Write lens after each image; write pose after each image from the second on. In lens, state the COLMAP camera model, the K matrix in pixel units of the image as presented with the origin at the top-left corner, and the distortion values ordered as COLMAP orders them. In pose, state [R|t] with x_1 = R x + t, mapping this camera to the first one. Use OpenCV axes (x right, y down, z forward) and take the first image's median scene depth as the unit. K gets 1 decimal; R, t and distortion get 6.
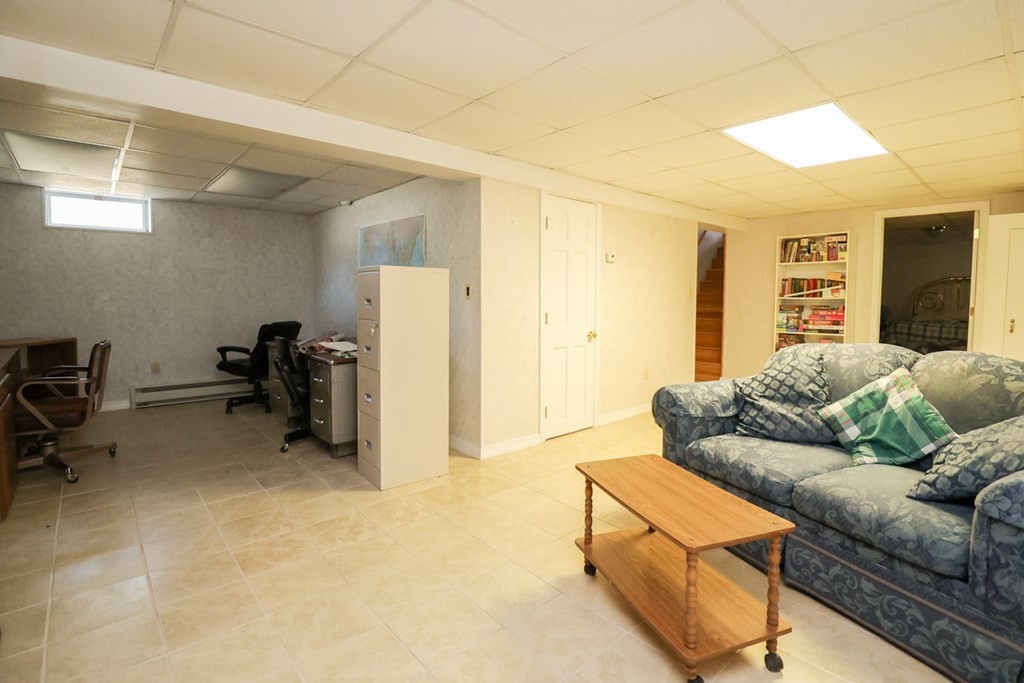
lens RADIAL K [[475.7, 0, 508.4], [0, 475.7, 323.9], [0, 0, 1]] dist [0.002057, -0.014912]
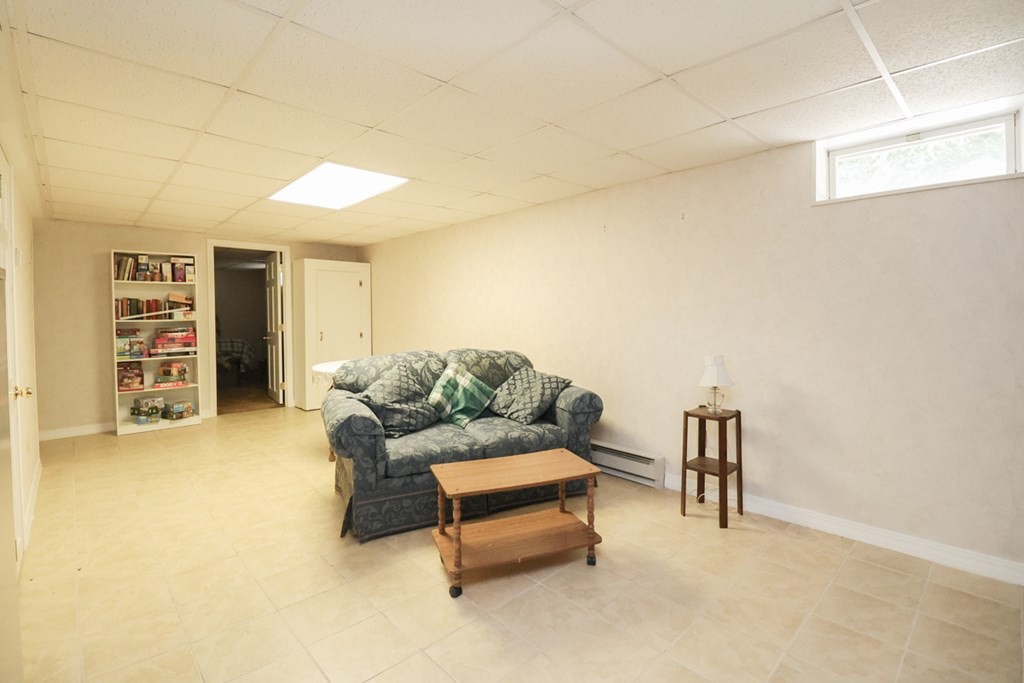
lens RADIAL K [[474.6, 0, 513.5], [0, 474.6, 325.7], [0, 0, 1]] dist [-0.000052, -0.012828]
pose [[-0.035153, -0.032212, 0.998863, -0.331713], [0.065996, 0.997224, 0.034482, -0.031123], [-0.997200, 0.067133, -0.032929, 0.349611]]
